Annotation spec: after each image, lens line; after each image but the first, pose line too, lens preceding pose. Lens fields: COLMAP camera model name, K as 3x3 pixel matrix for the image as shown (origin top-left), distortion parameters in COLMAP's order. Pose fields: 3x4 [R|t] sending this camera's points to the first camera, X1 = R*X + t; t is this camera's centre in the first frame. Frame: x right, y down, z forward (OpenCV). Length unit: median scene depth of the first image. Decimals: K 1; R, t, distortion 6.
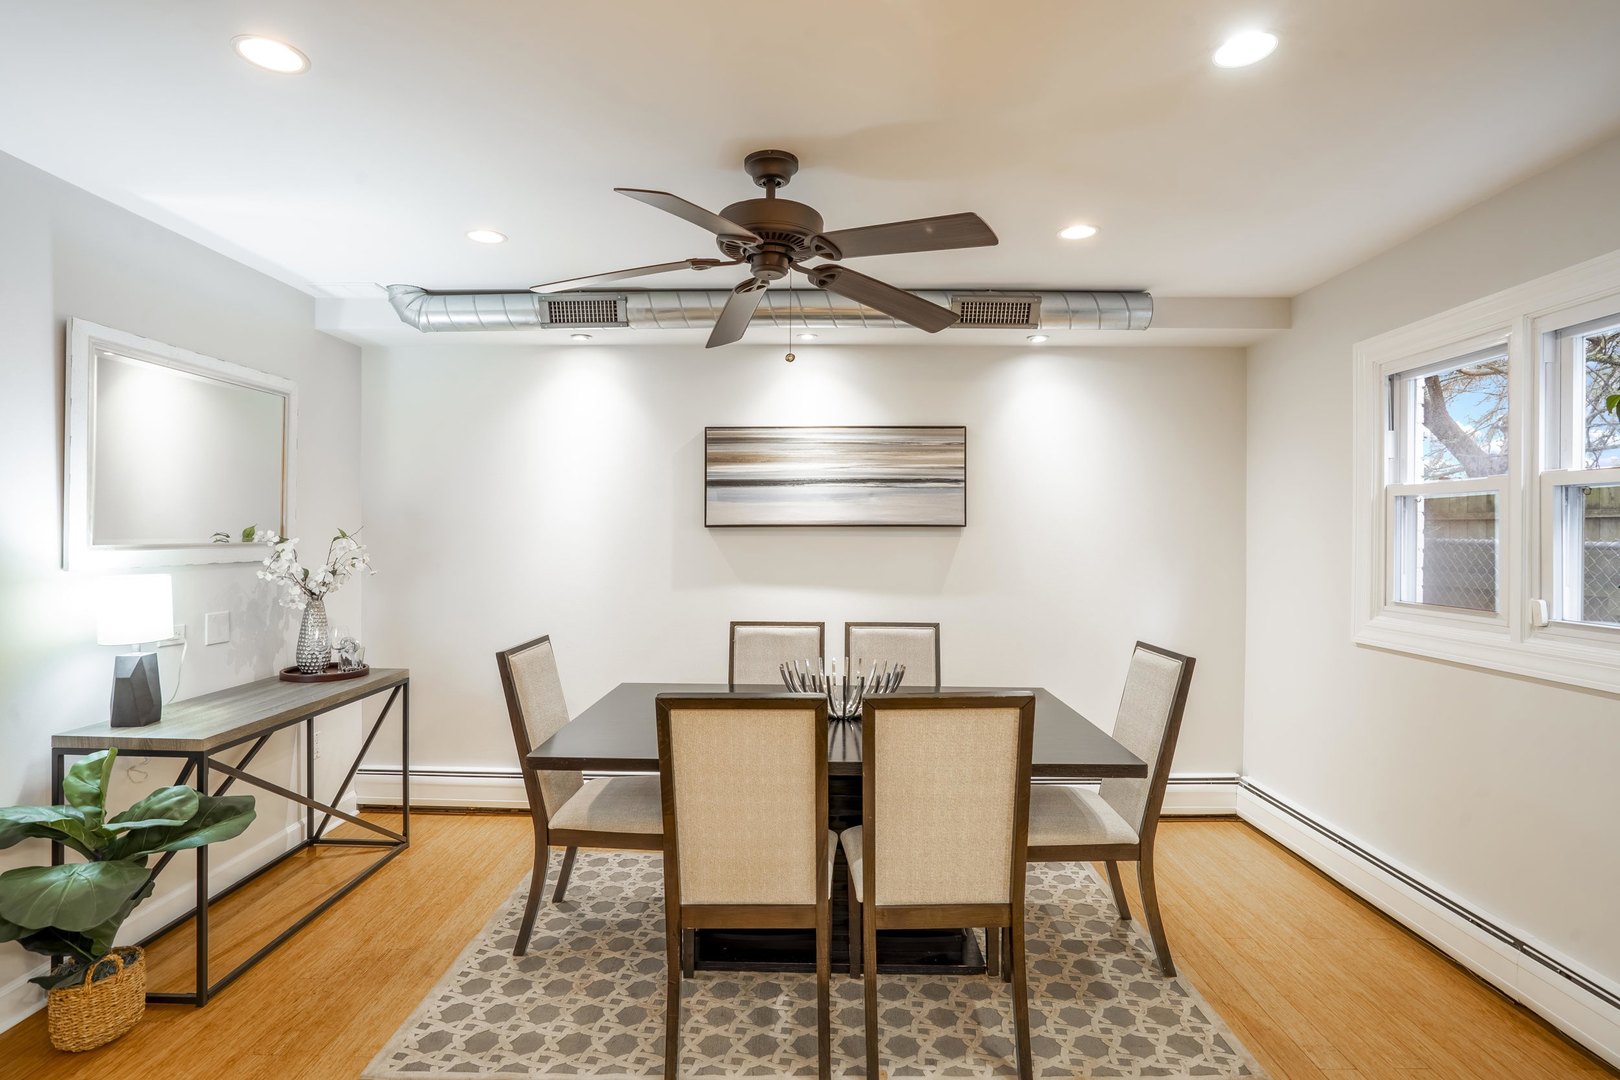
lens RADIAL K [[832.2, 0, 790.1], [0, 832.2, 535.5], [0, 0, 1]] dist [-0.056763, 0.040494]
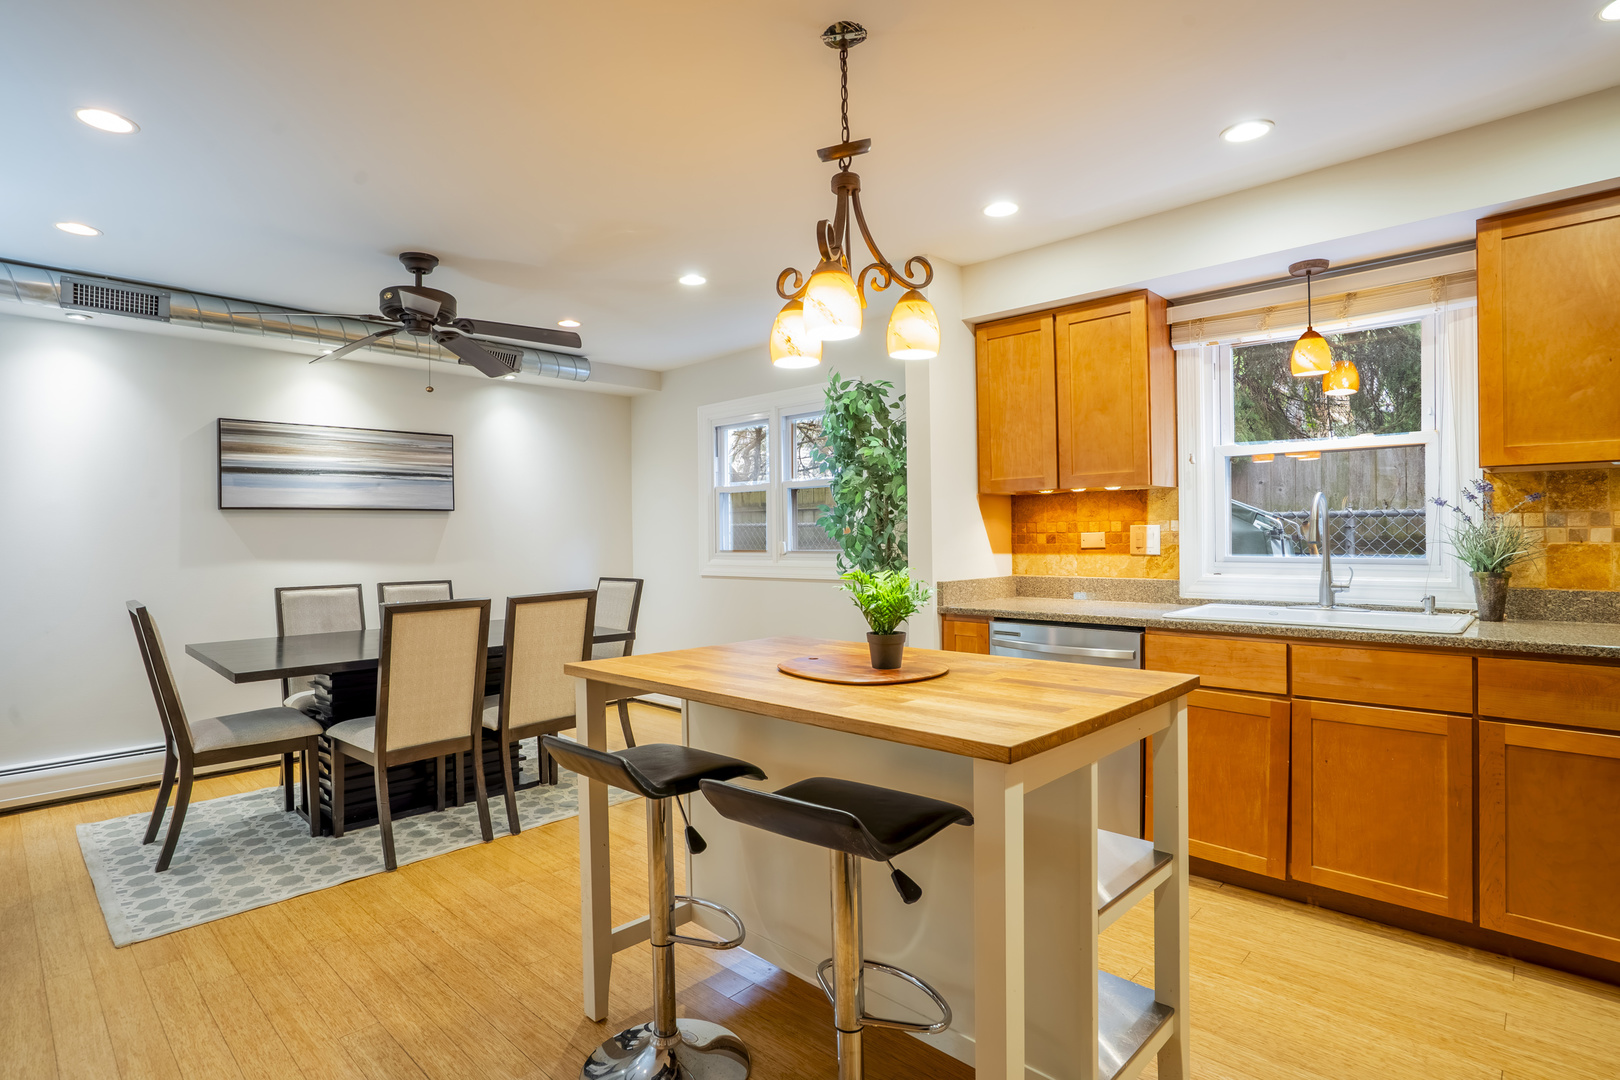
lens RADIAL K [[832.2, 0, 790.1], [0, 832.2, 535.5], [0, 0, 1]] dist [-0.056763, 0.040494]
pose [[0.686167, -0.010022, 0.727375, -0.420550], [0.016786, 0.999857, -0.002059, 0.044936], [-0.727250, 0.013623, 0.686237, -0.328337]]
